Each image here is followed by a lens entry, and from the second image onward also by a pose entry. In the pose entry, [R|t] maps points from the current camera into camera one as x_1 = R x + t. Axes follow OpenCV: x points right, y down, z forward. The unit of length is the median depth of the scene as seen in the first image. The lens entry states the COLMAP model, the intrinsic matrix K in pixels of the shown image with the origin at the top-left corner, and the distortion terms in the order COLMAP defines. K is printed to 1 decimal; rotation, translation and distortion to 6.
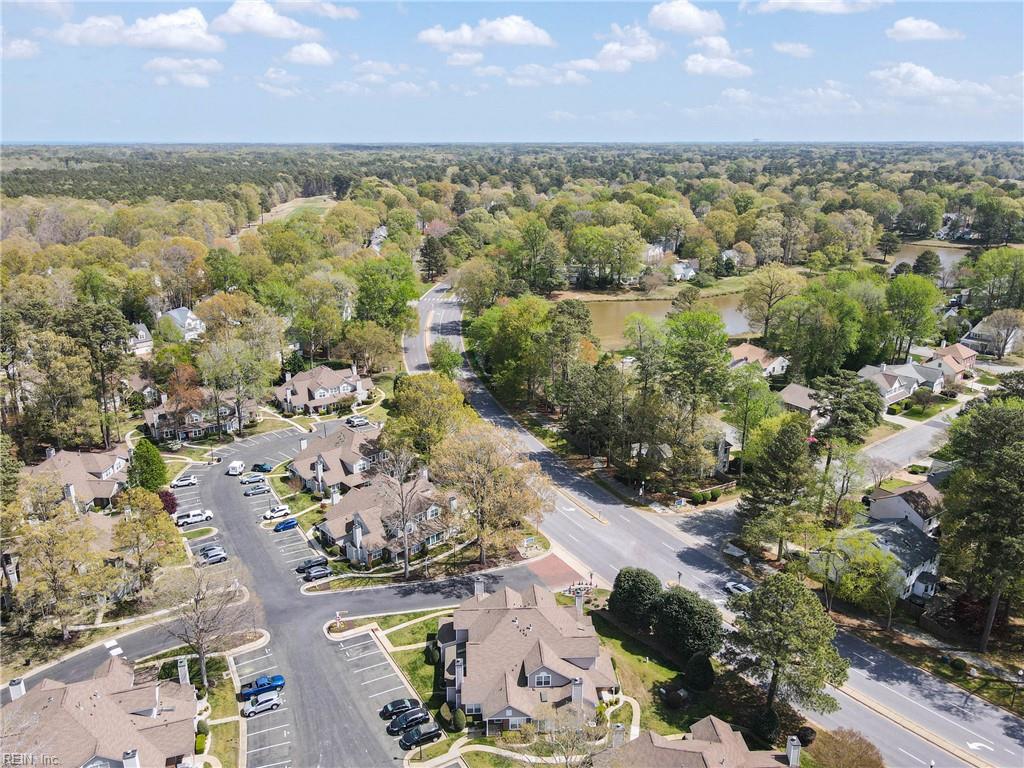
lens RADIAL K [[768.0, 0, 512.6], [0, 768.0, 426.5], [0, 0, 1]] dist [-0.003918, 0.000240]
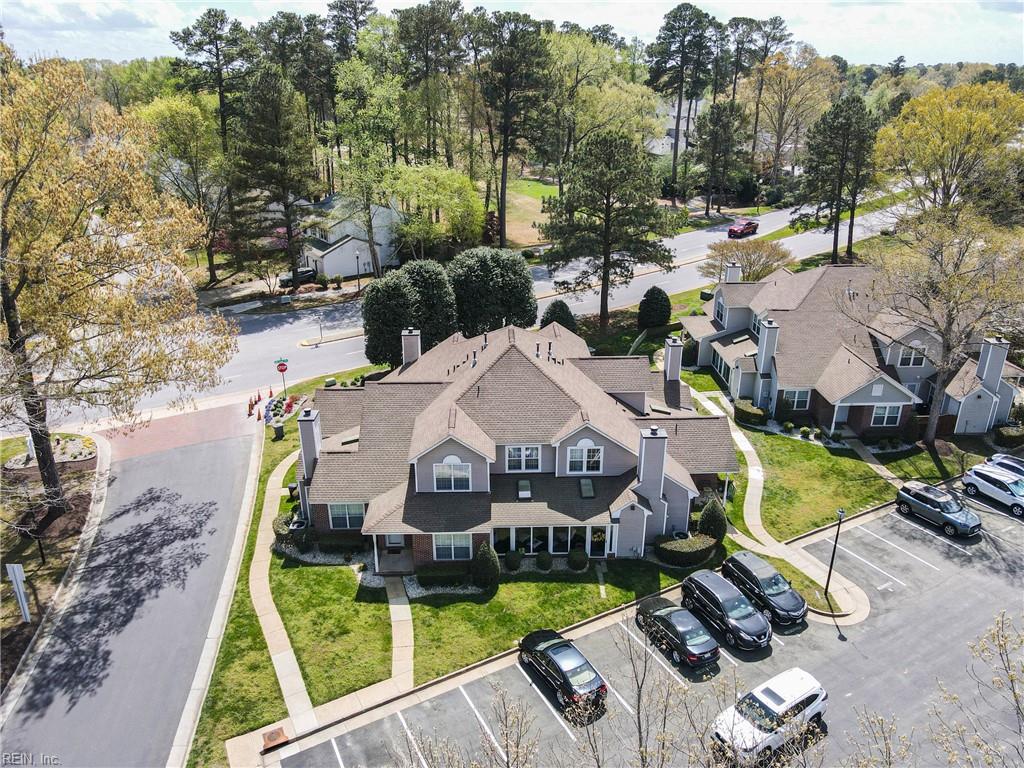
lens RADIAL K [[754.9, 0, 512.0], [0, 754.9, 384.0], [0, 0, 1]] dist [-0.021393, 0.073693]
pose [[0.035701, -0.384949, 0.922247, -0.370480], [0.368496, 0.862880, 0.345904, 0.094198], [-0.928944, 0.327495, 0.172658, 0.826807]]
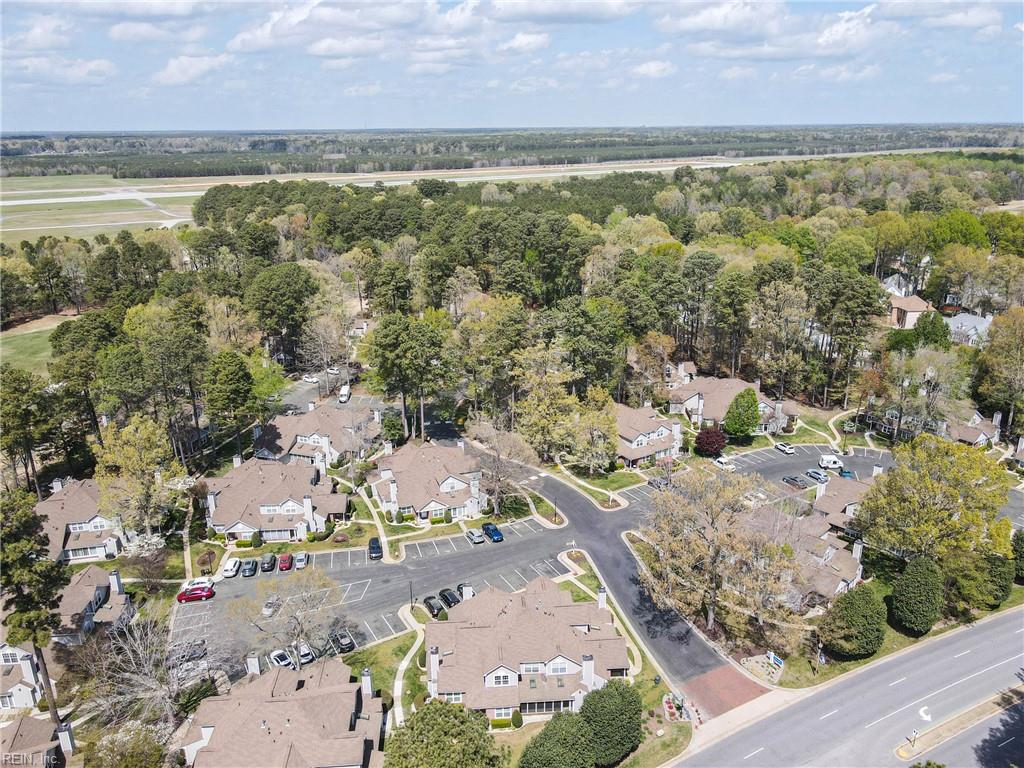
lens RADIAL K [[754.9, 0, 512.0], [0, 754.9, 384.0], [0, 0, 1]] dist [-0.021393, 0.073693]
pose [[0.008450, 0.311972, -0.950054, 0.749332], [-0.358336, 0.887935, 0.288387, -0.250111], [0.933555, 0.338001, 0.119293, 0.690087]]
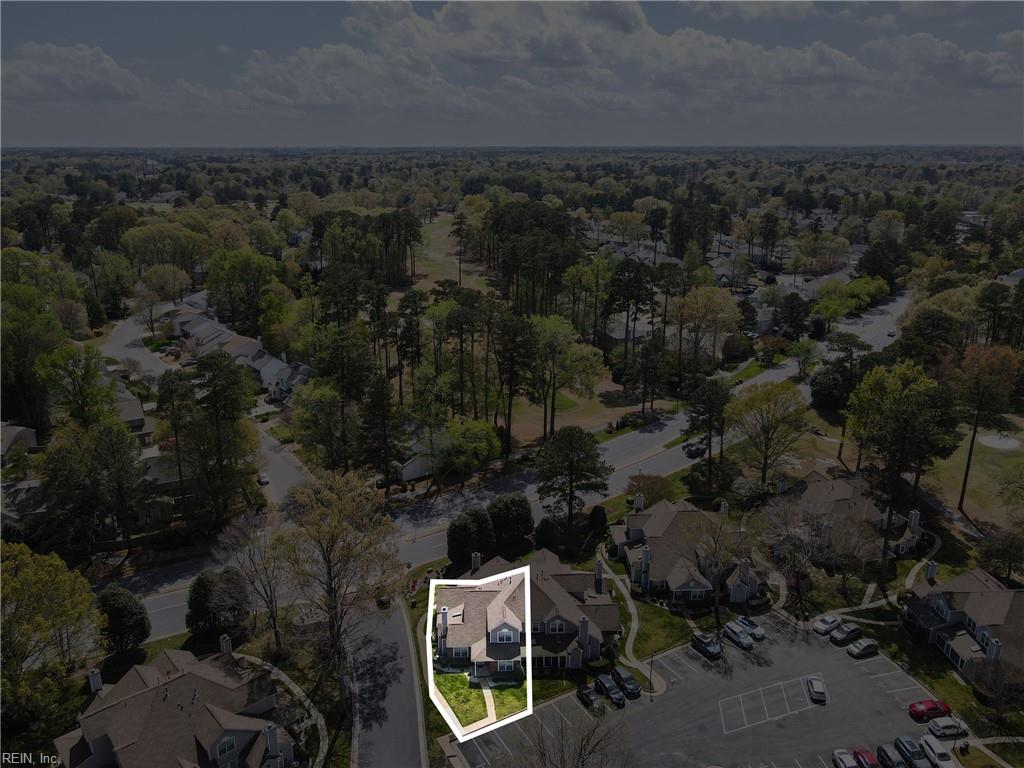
lens RADIAL K [[754.9, 0, 512.0], [0, 754.9, 384.0], [0, 0, 1]] dist [-0.021393, 0.073693]
pose [[0.013754, -0.310582, 0.950447, -0.810217], [0.362298, 0.887495, 0.284768, -0.266967], [-0.931961, 0.340428, 0.124730, 0.708883]]
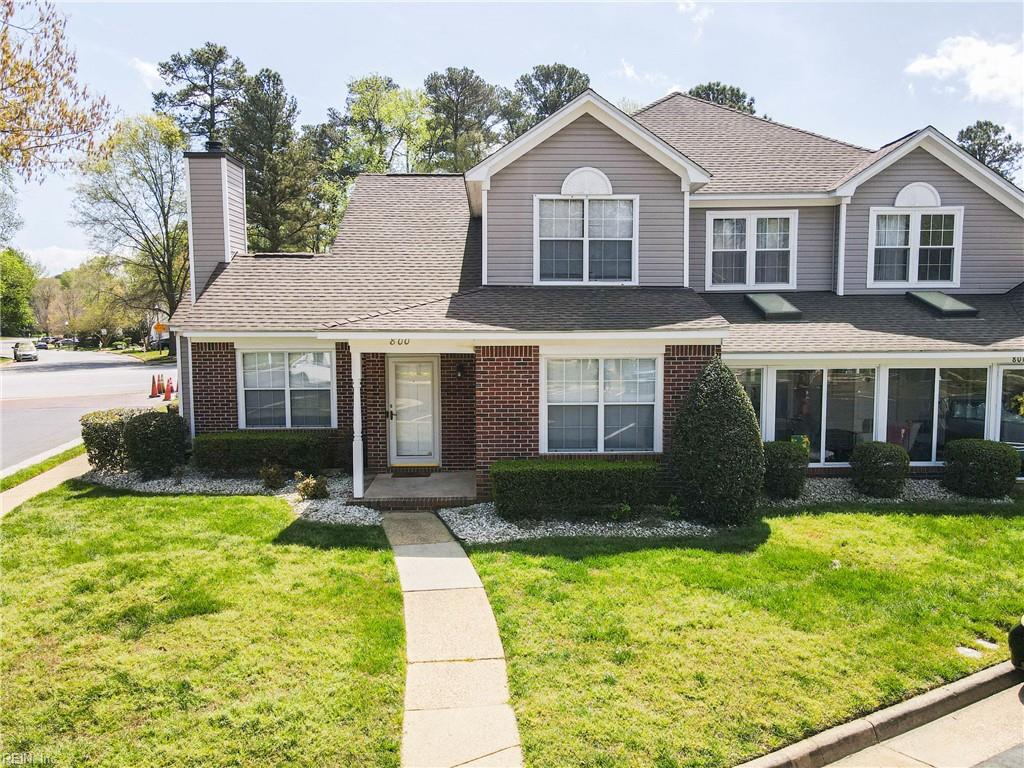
lens RADIAL K [[754.9, 0, 512.0], [0, 754.9, 384.0], [0, 0, 1]] dist [-0.021393, 0.073693]
pose [[0.042206, -0.083727, 0.995595, -0.193924], [0.369675, 0.927070, 0.062292, 0.250927], [-0.928202, 0.365418, 0.070080, 0.937445]]
